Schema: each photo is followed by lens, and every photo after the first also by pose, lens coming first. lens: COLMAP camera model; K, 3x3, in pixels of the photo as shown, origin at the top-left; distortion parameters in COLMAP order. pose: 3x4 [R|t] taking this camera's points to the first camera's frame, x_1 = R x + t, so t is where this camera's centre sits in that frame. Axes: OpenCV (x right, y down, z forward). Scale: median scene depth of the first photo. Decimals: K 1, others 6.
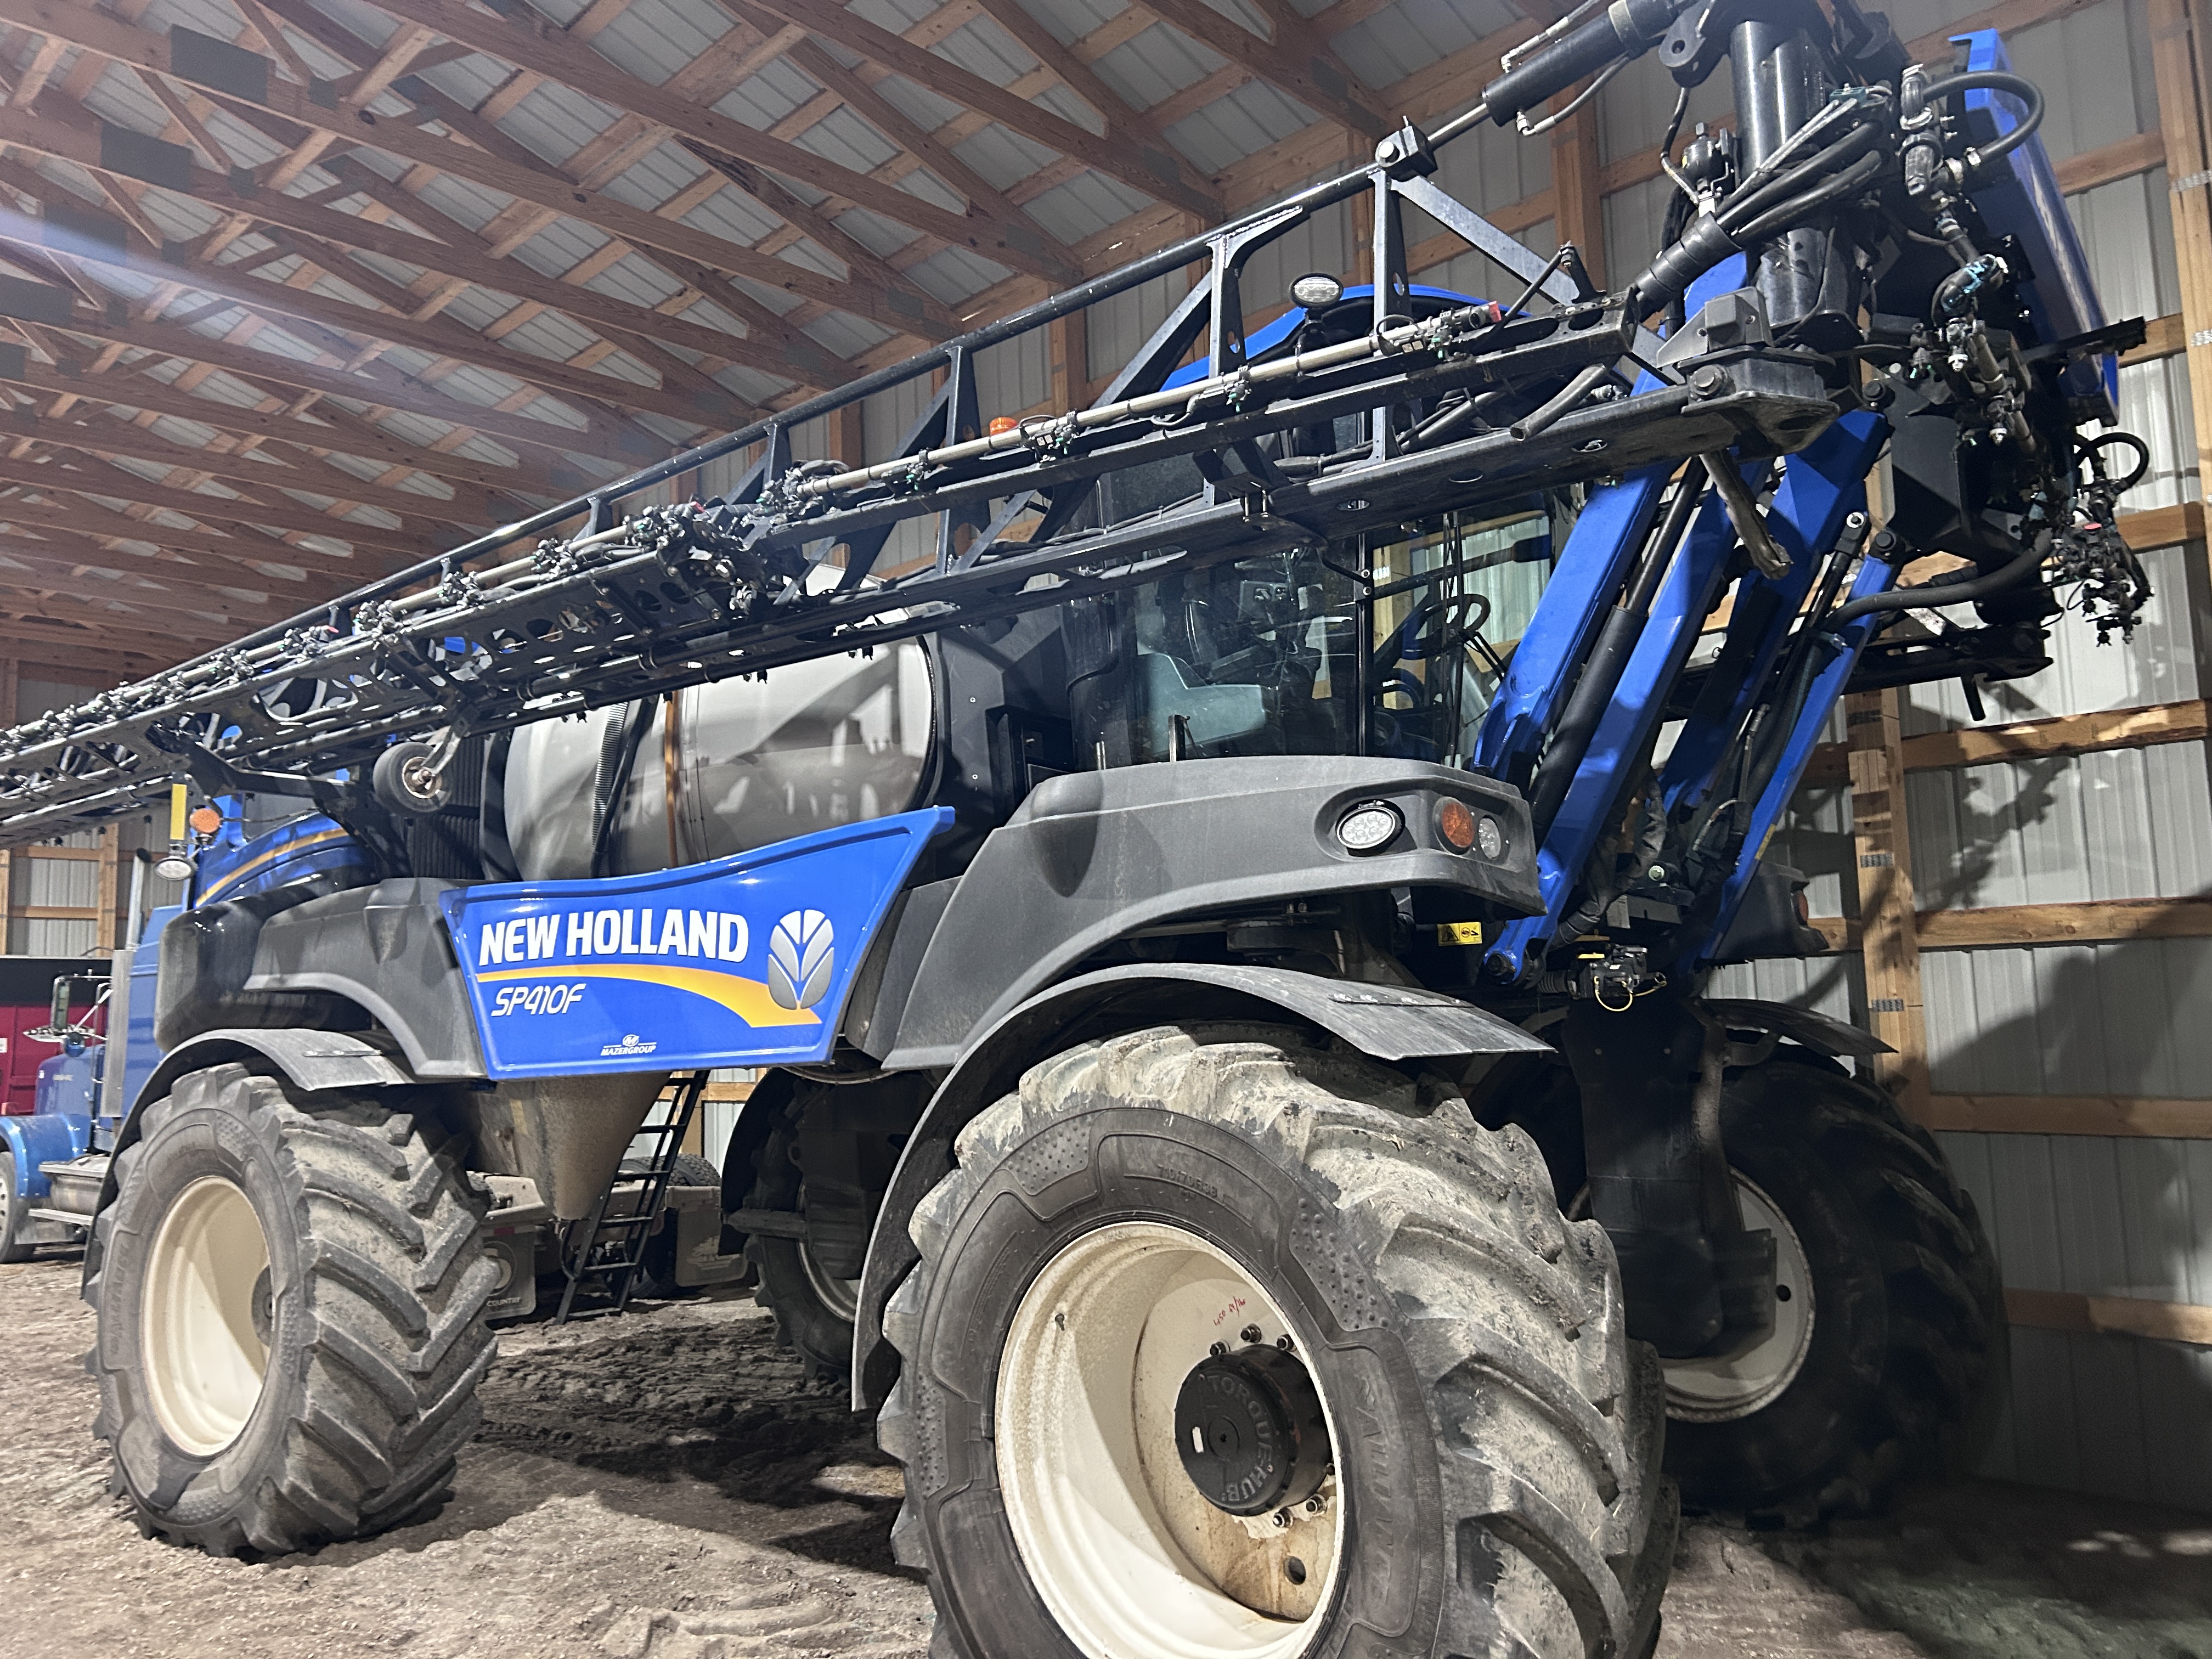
lens RADIAL K [[1658.4, 0, 1106.2], [0, 1658.4, 820.0], [0, 0, 1]] dist [0.050766, -0.053391]
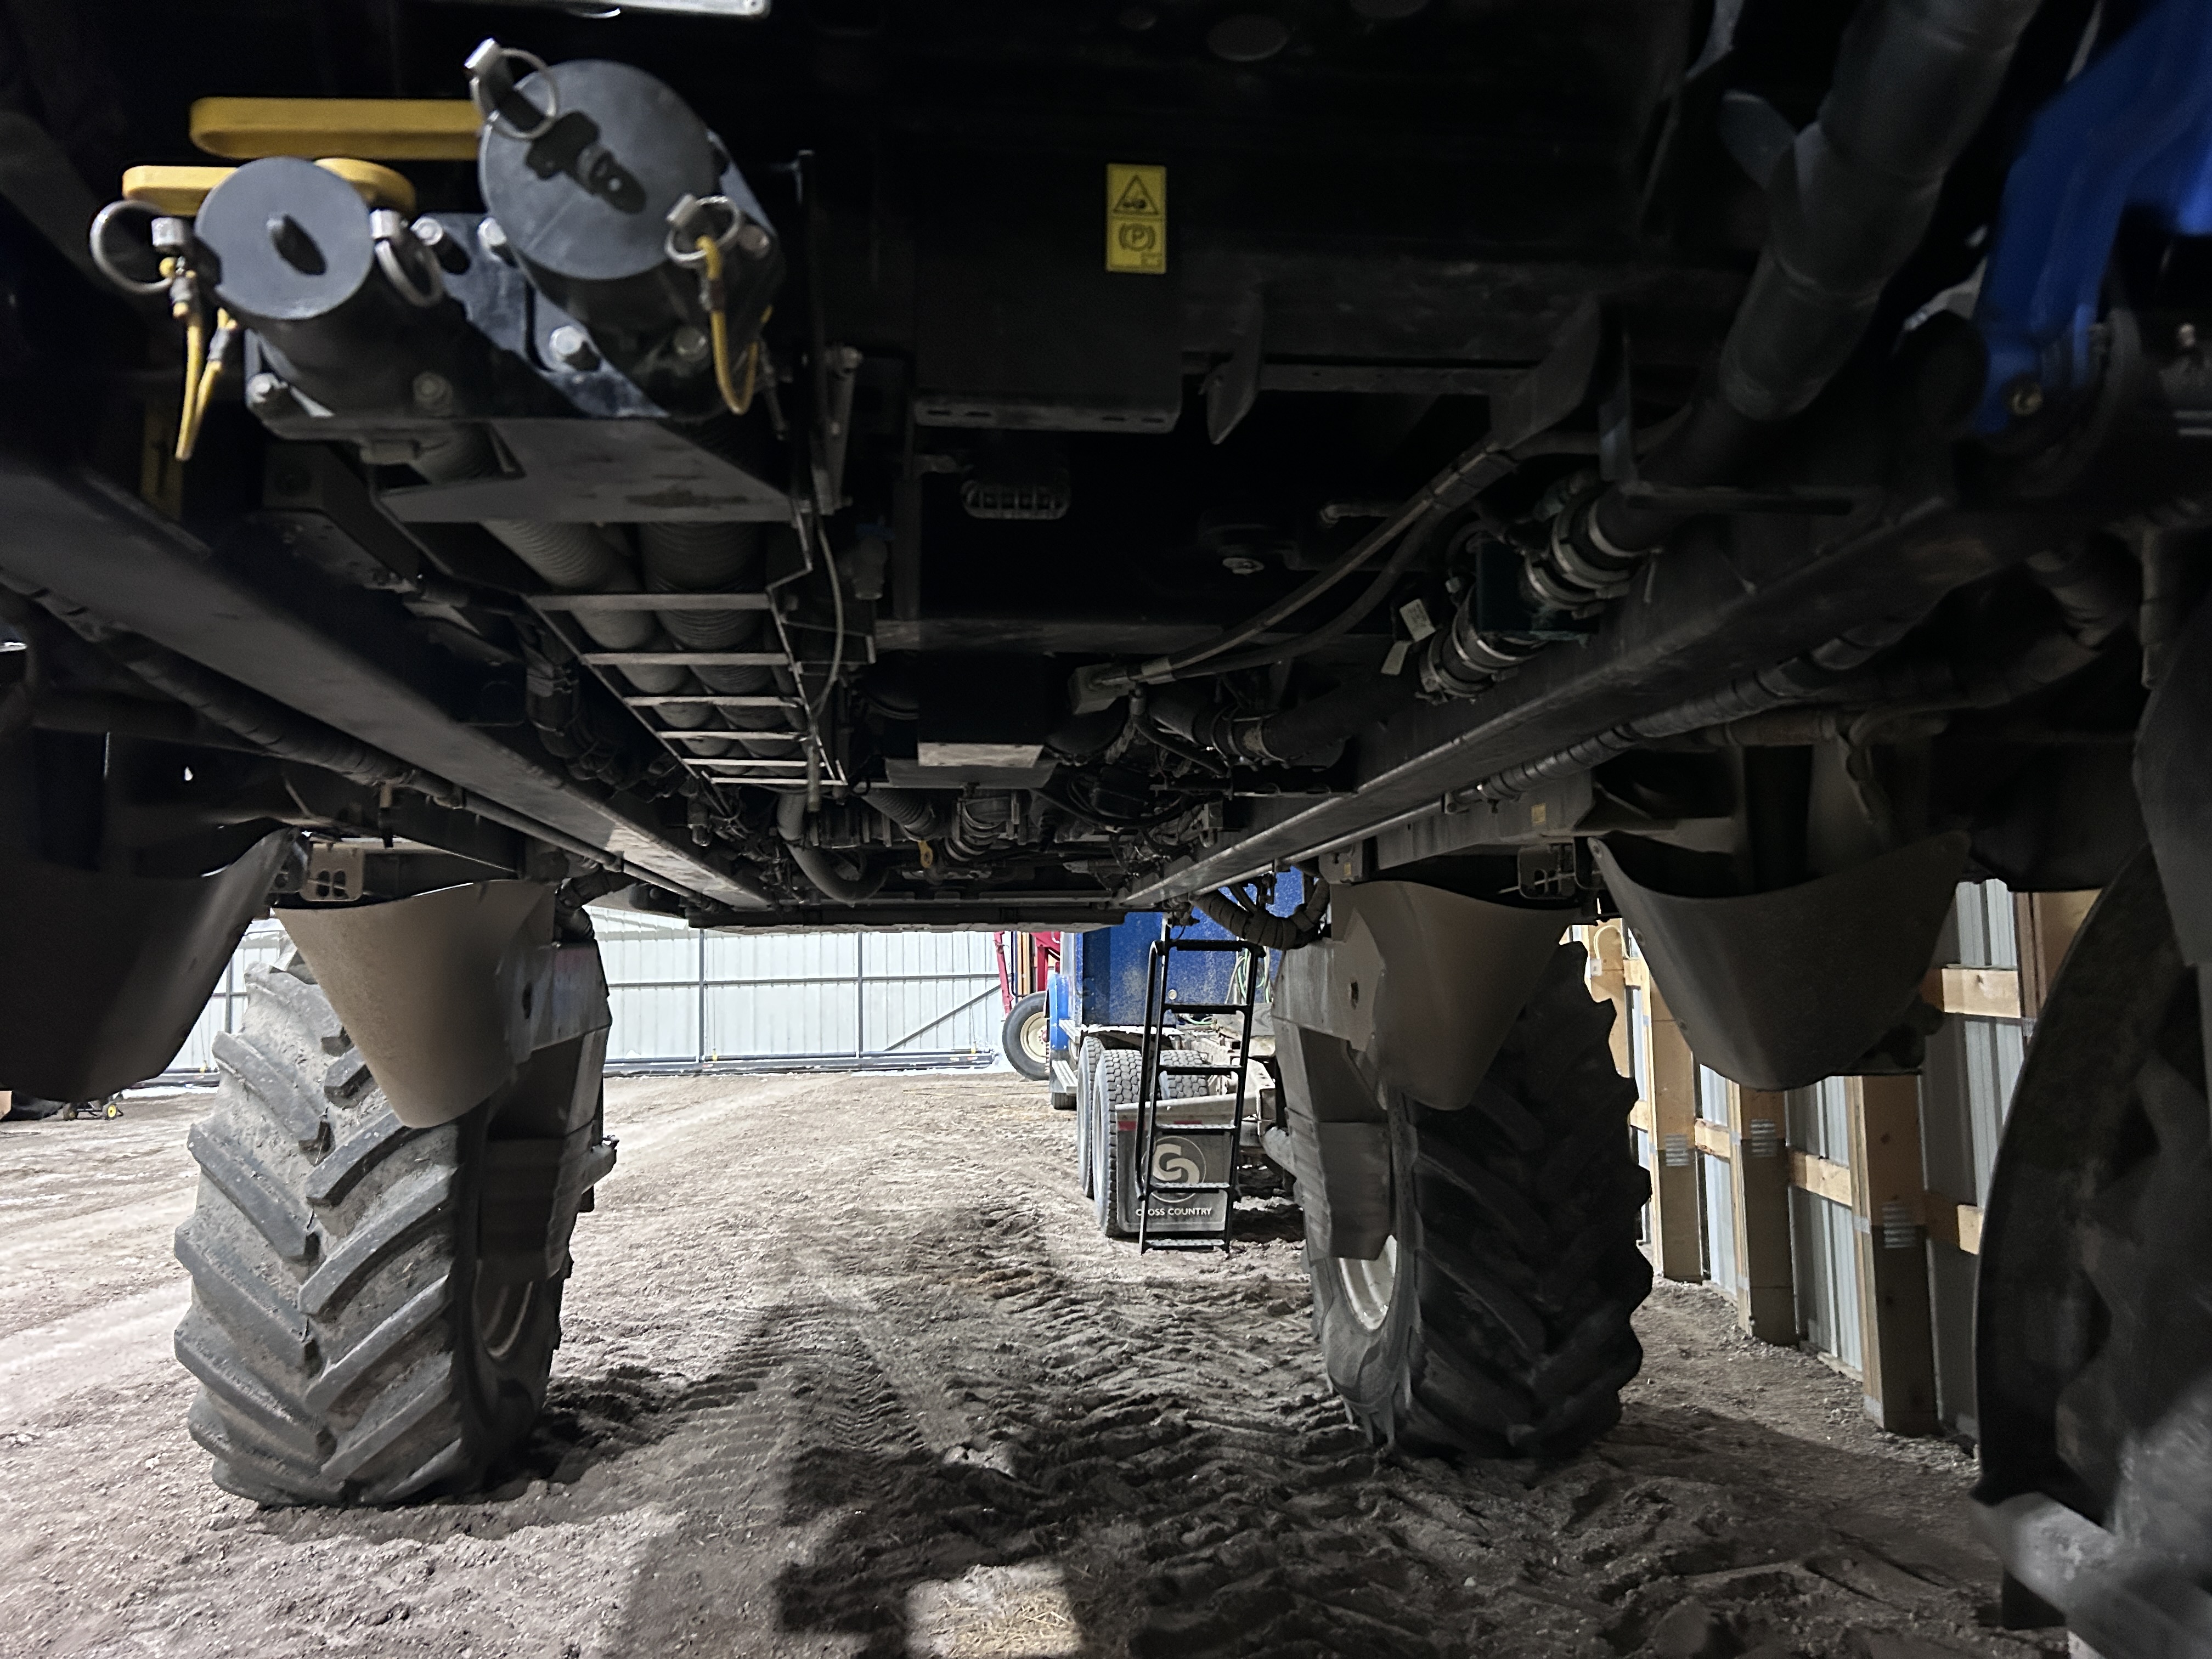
lens RADIAL K [[1658.4, 0, 1106.2], [0, 1658.4, 820.0], [0, 0, 1]] dist [0.050766, -0.053391]
pose [[0.687898, -0.043865, -0.724481, 0.343459], [0.093839, 0.995169, 0.028847, 0.112547], [0.719716, -0.087828, 0.688691, 0.689291]]
